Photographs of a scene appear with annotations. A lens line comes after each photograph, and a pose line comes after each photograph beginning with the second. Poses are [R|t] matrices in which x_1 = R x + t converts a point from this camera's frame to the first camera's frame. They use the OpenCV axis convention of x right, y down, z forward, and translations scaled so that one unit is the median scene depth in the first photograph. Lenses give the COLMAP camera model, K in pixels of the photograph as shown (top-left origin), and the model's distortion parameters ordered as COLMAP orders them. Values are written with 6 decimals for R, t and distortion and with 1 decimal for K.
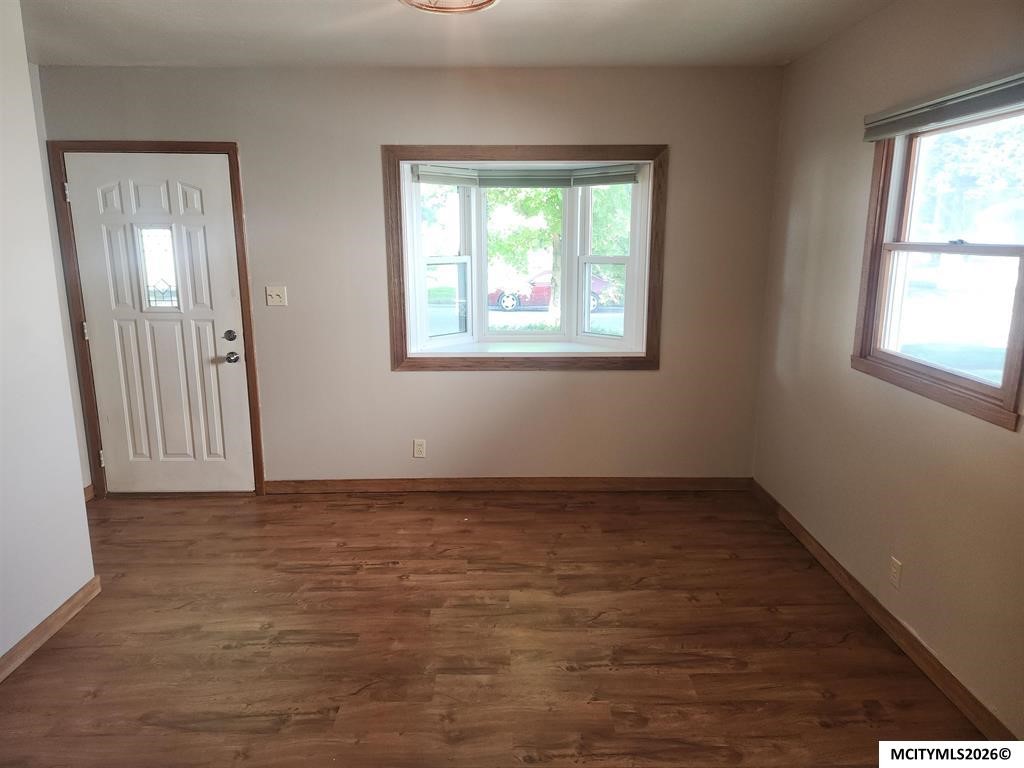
lens RADIAL K [[688.7, 0, 509.4], [0, 688.7, 375.4], [0, 0, 1]] dist [0.059511, -0.048436]
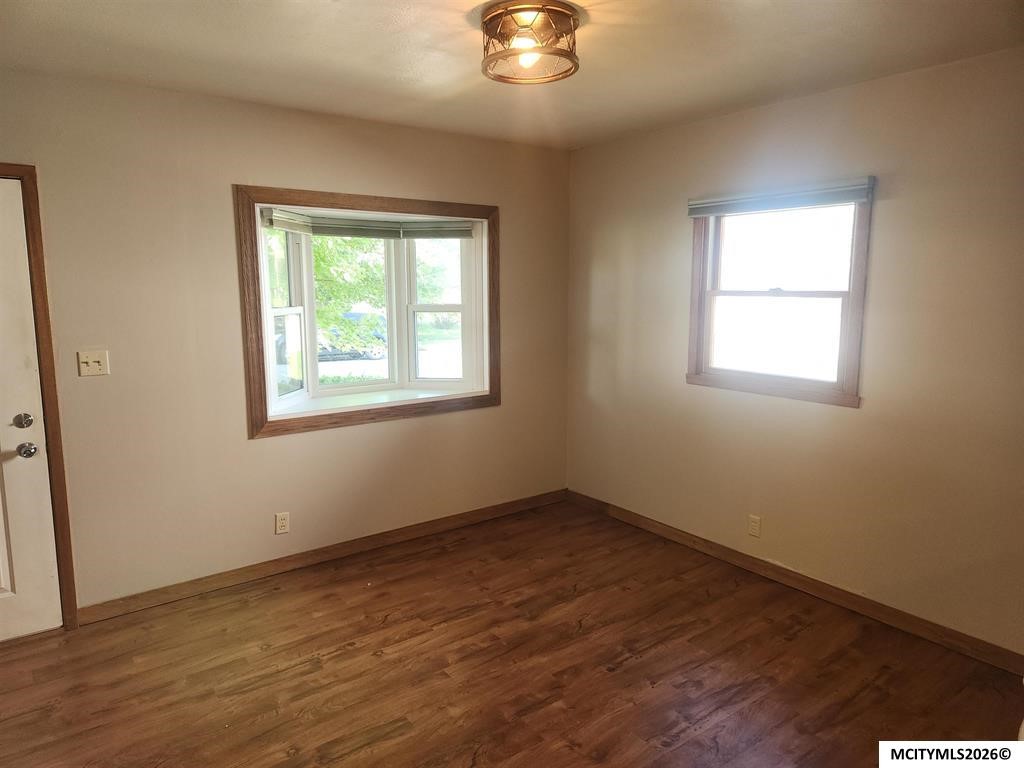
lens RADIAL K [[688.7, 0, 515.2], [0, 688.7, 380.3], [0, 0, 1]] dist [0.059511, -0.048436]
pose [[0.805127, -0.084772, 0.587013, -0.430180], [0.120671, 0.992445, -0.022187, -0.021559], [-0.580697, 0.088699, 0.809274, 0.095606]]
